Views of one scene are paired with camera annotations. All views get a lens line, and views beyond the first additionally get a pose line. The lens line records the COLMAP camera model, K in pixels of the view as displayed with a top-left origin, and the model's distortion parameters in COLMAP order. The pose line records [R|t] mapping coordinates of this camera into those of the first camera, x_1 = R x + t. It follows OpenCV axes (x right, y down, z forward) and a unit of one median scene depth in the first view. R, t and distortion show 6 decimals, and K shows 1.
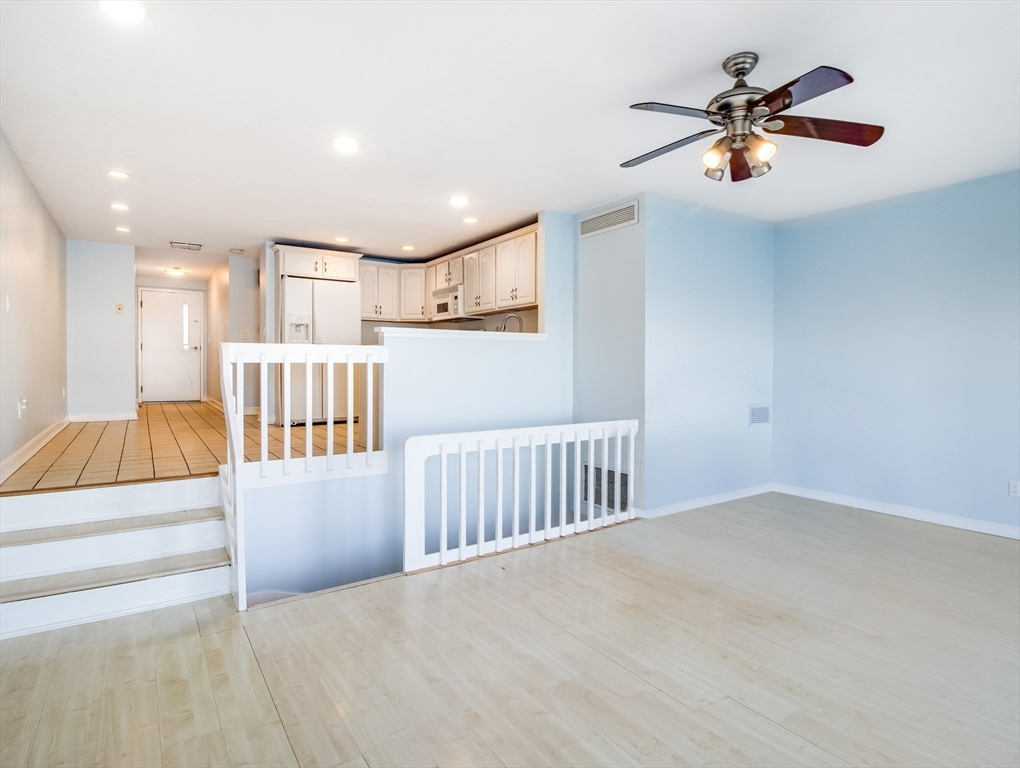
lens RADIAL K [[568.5, 0, 507.7], [0, 568.5, 377.6], [0, 0, 1]] dist [-0.015862, -0.004279]
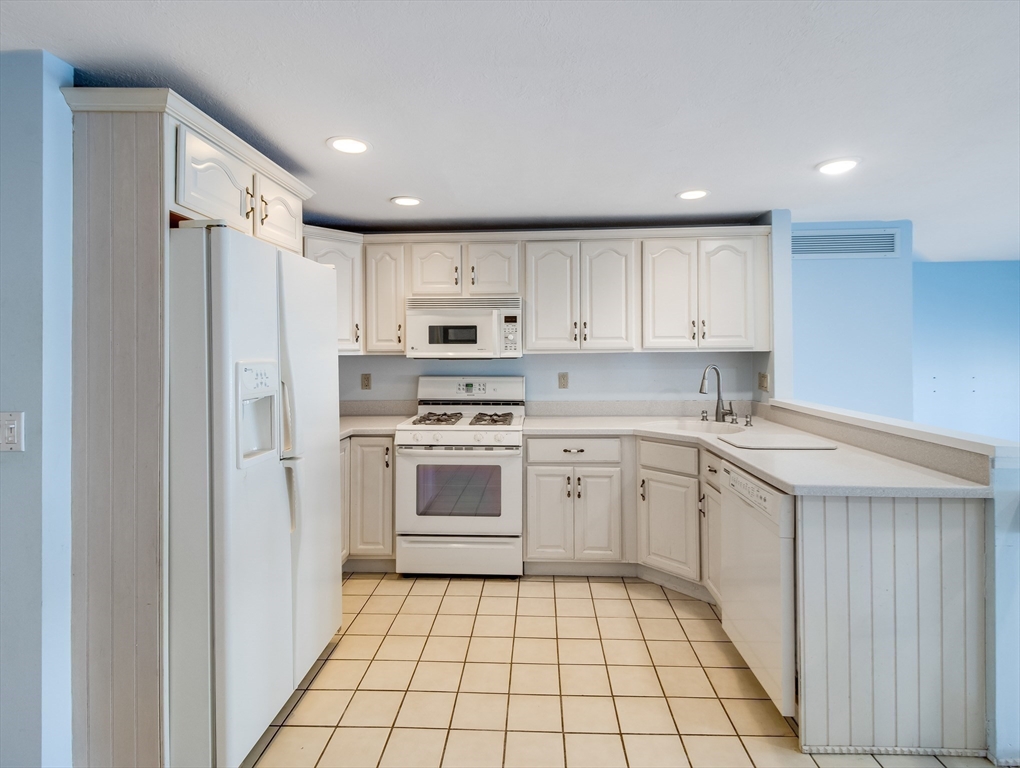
lens RADIAL K [[532.0, 0, 513.7], [0, 532.0, 345.4], [0, 0, 1]] dist [0.029627, -0.012343]
pose [[0.594162, -0.003538, 0.804338, -0.495516], [0.029171, 0.999427, -0.017152, -0.109842], [-0.803816, 0.033655, 0.593925, 0.715615]]
